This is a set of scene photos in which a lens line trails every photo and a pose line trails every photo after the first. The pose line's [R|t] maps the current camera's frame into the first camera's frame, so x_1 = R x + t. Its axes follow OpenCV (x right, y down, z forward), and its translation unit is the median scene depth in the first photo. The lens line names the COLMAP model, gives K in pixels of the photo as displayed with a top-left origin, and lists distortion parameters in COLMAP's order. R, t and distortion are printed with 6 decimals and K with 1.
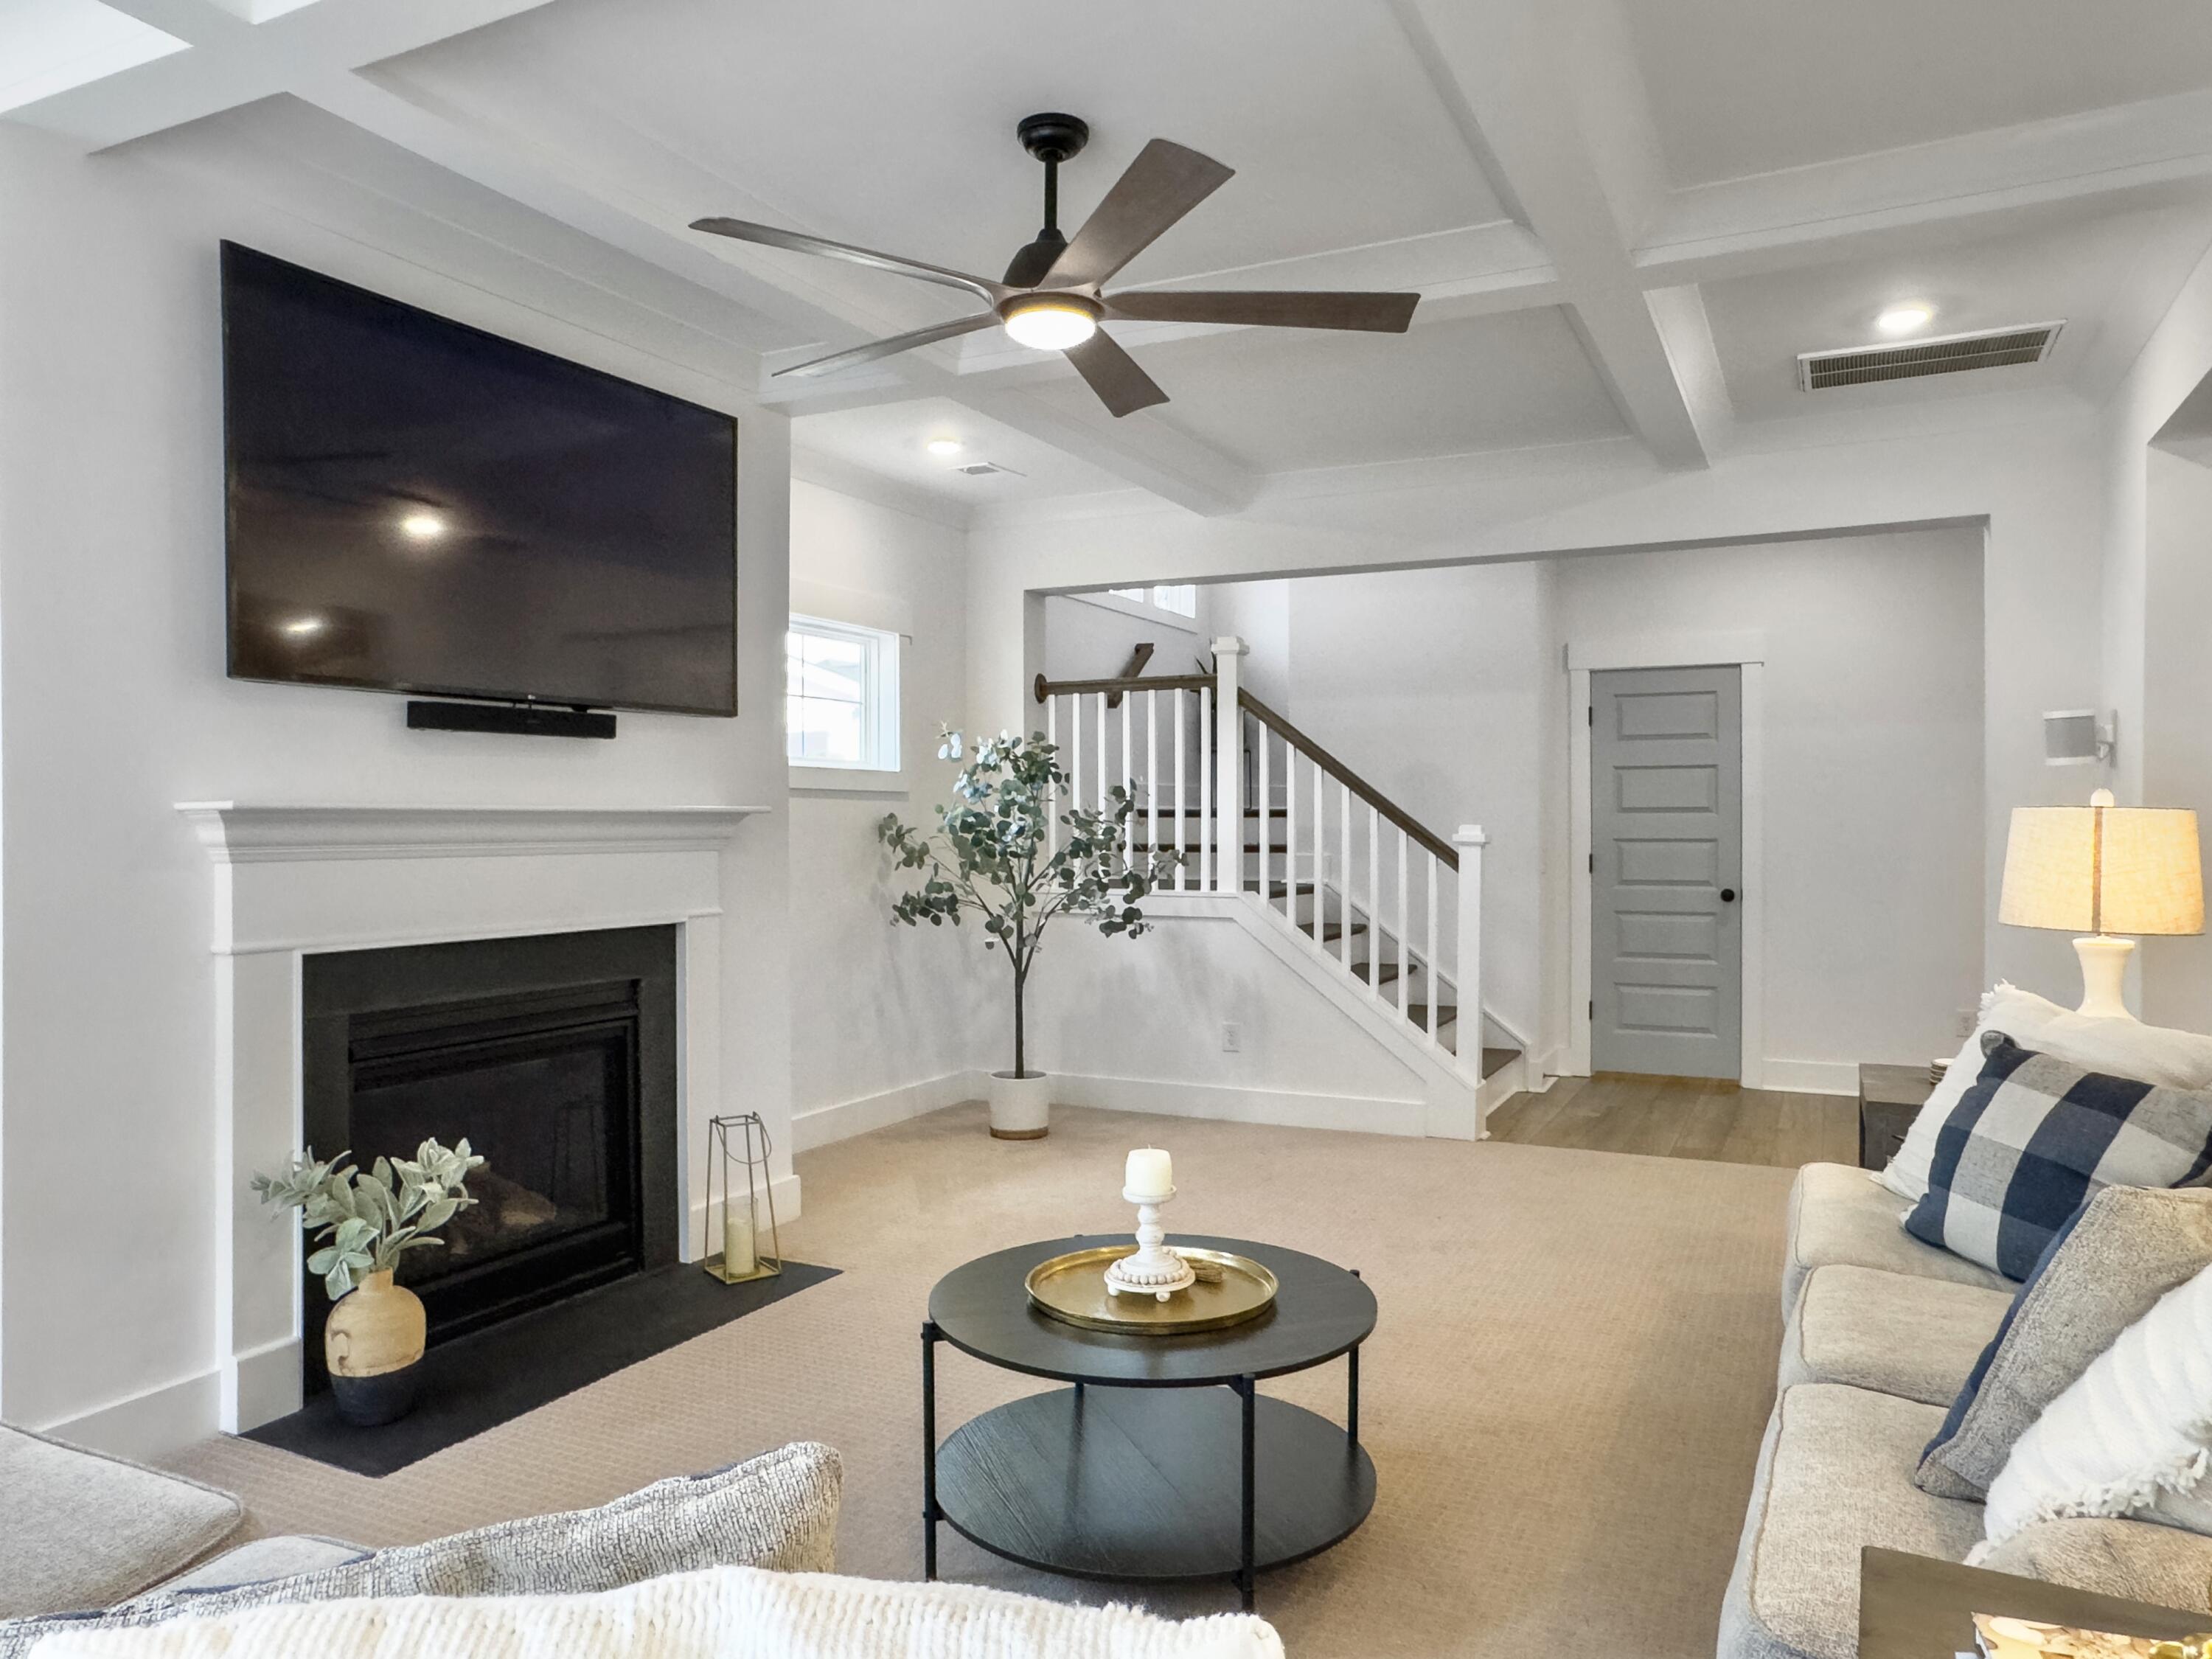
lens RADIAL K [[1464.9, 0, 1114.0], [0, 1464.9, 835.3], [0, 0, 1]] dist [-0.049148, 0.055682]
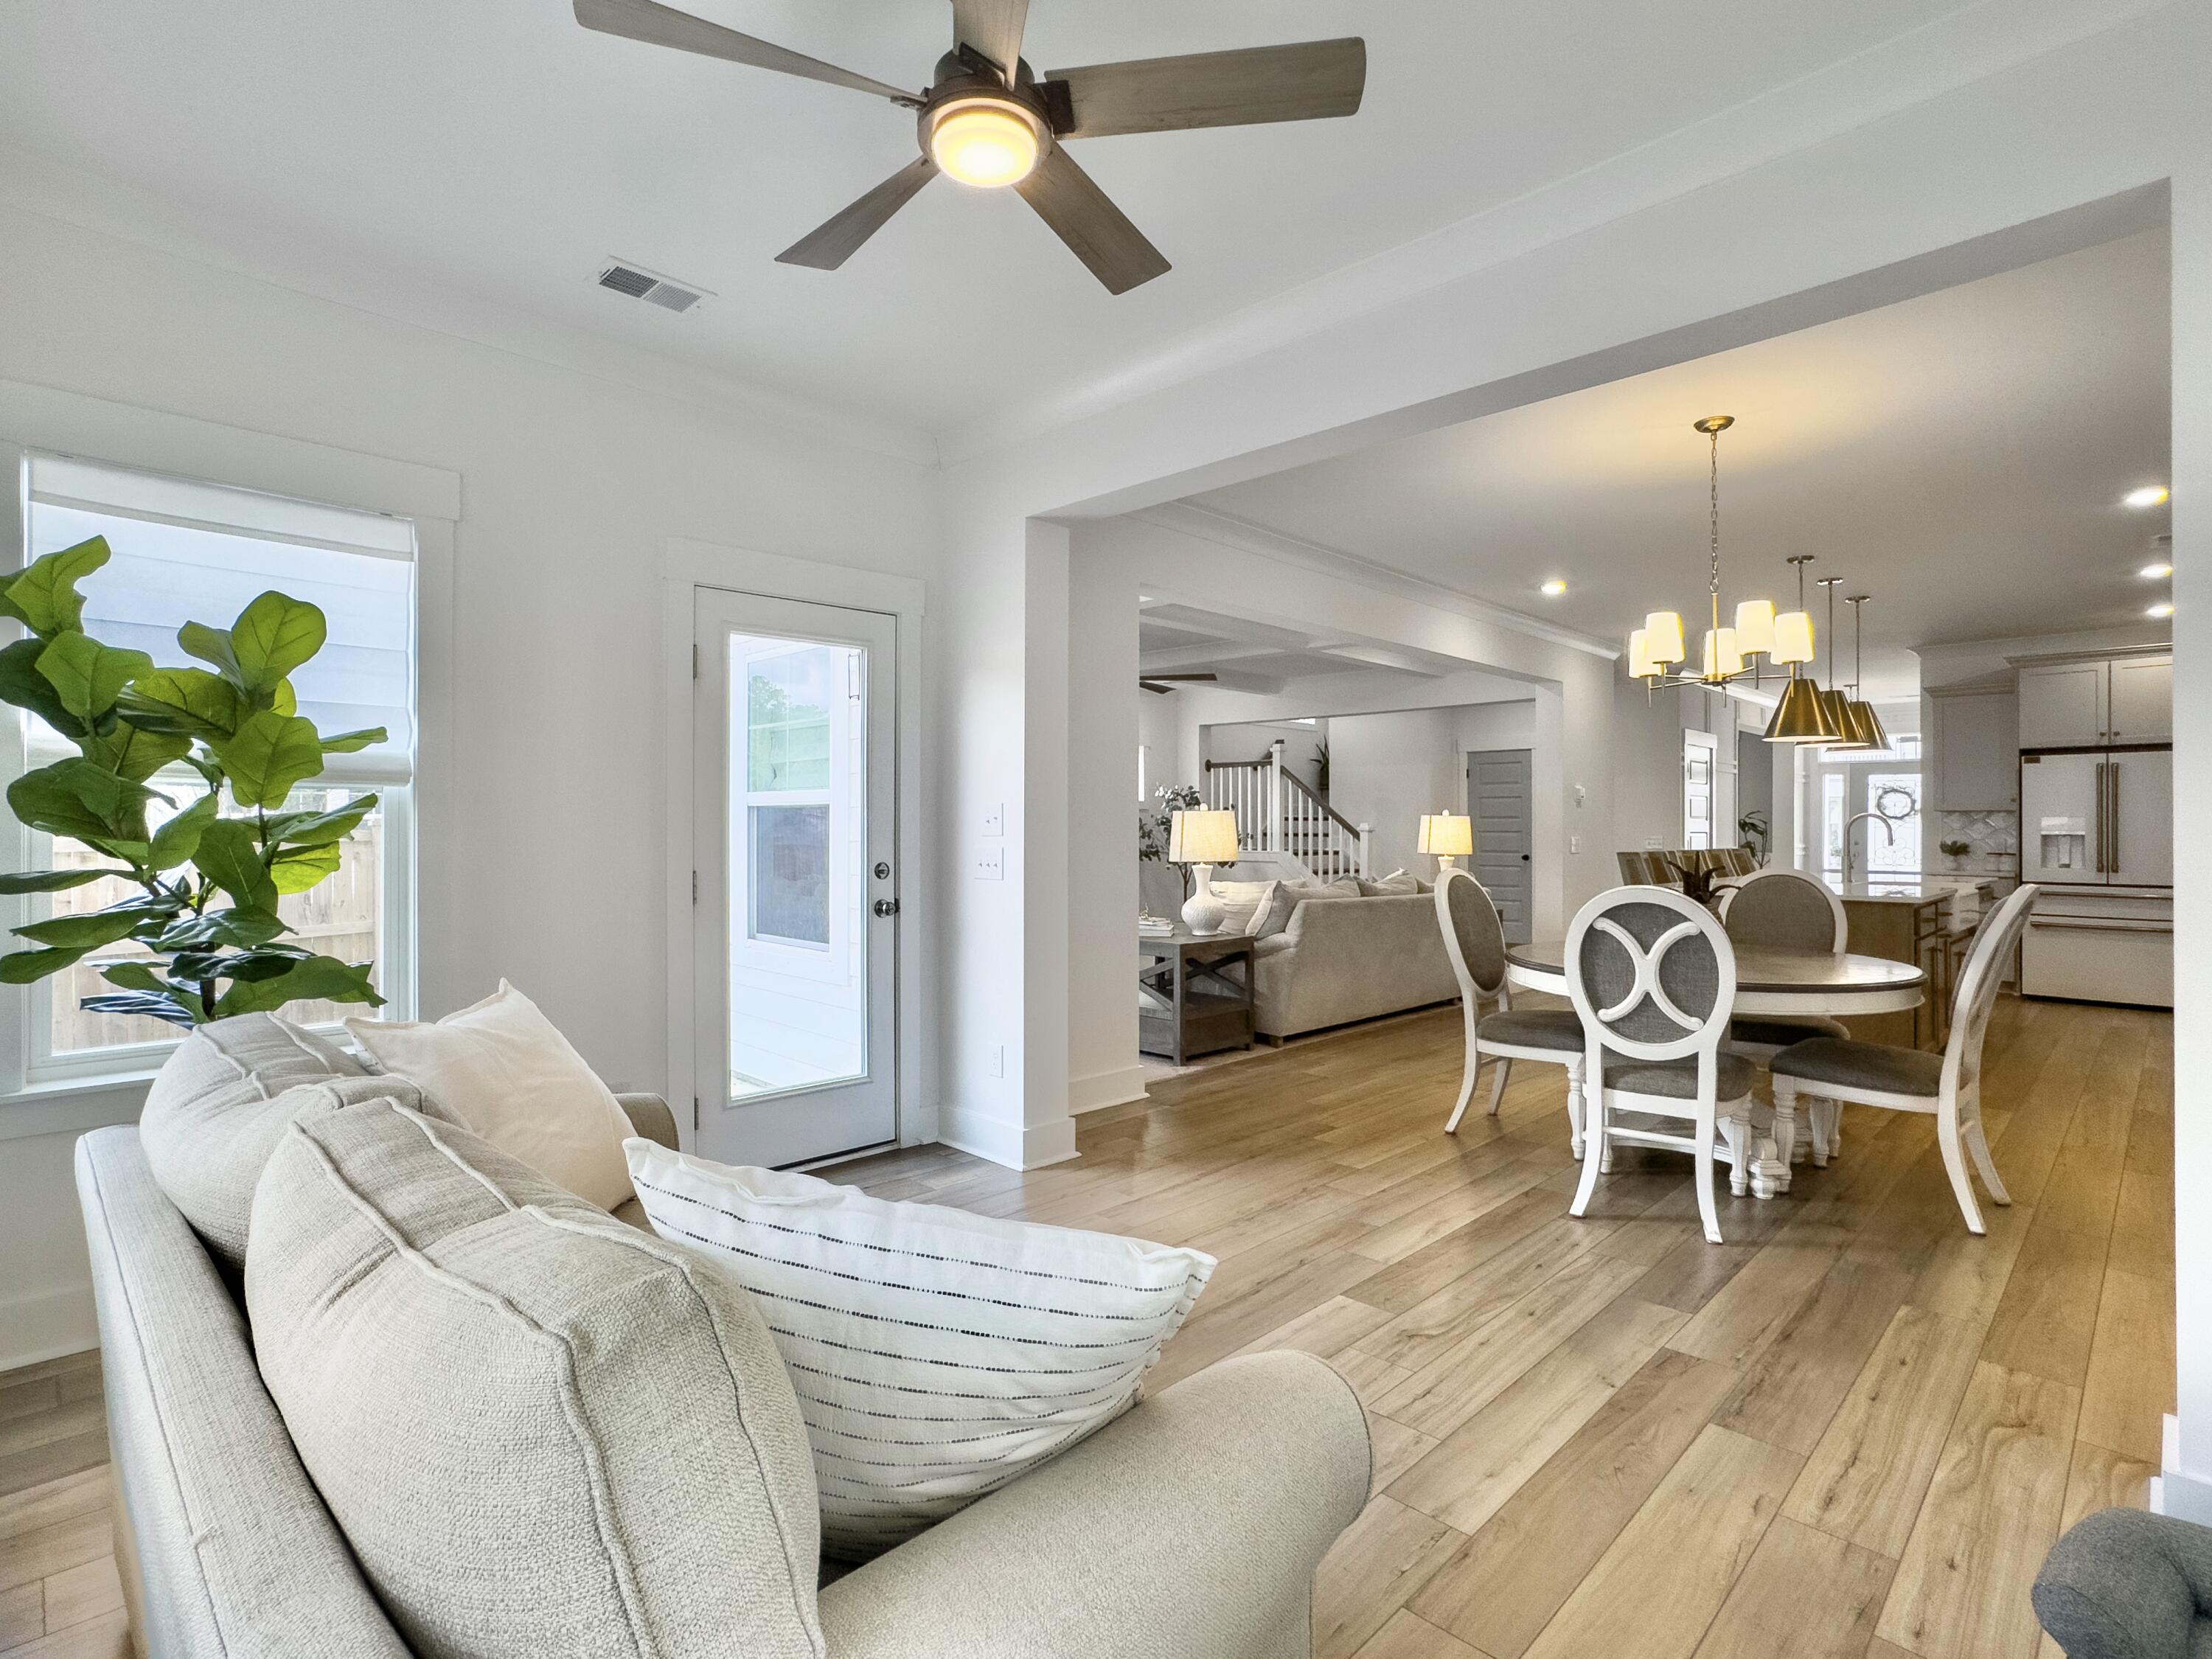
lens RADIAL K [[1099.8, 0, 1136.3], [0, 1099.8, 821.1], [0, 0, 1]] dist [0.006946, 0.005269]
pose [[0.954305, 0.002311, -0.298827, 0.478161], [-0.007211, 0.999857, -0.015295, 0.022627], [0.298749, 0.016751, 0.954185, -0.947919]]
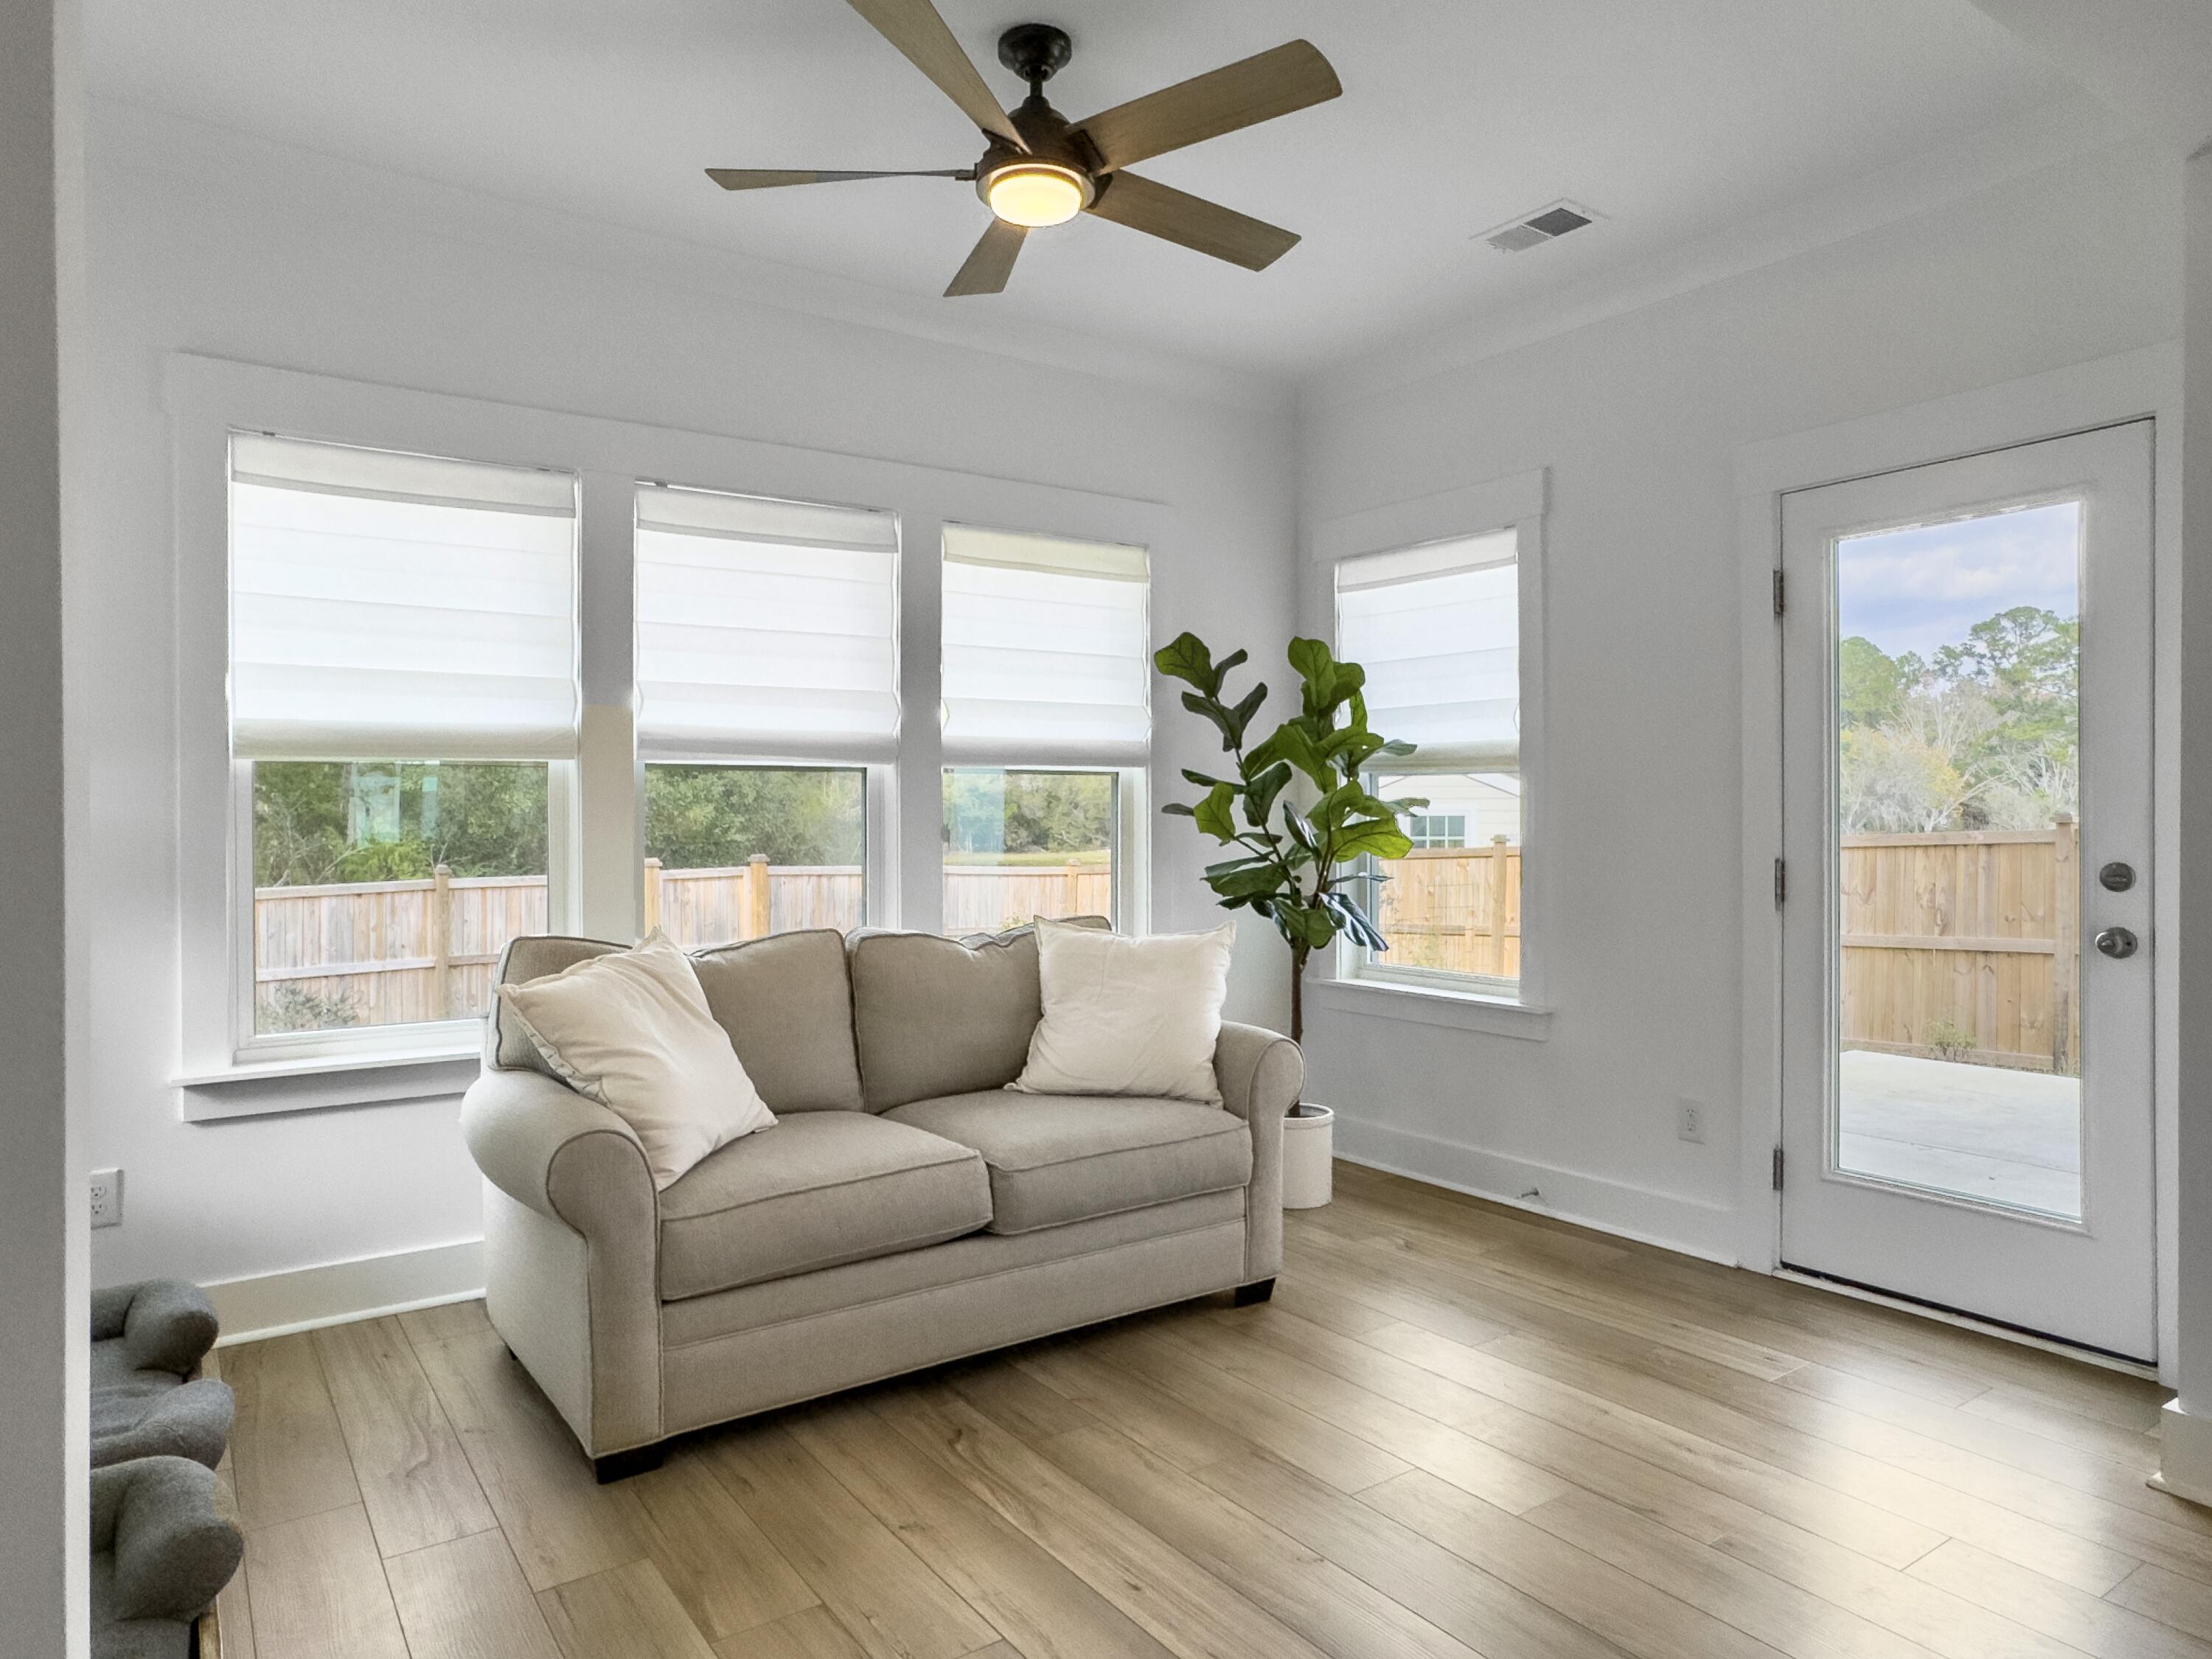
lens RADIAL K [[1399.5, 0, 1099.7], [0, 1399.5, 827.3], [0, 0, 1]] dist [-0.027162, 0.019838]
pose [[-0.488258, 0.012171, -0.872614, 0.770736], [-0.011508, 0.999726, 0.020383, 0.020563], [0.872623, 0.019994, -0.487984, -0.326849]]
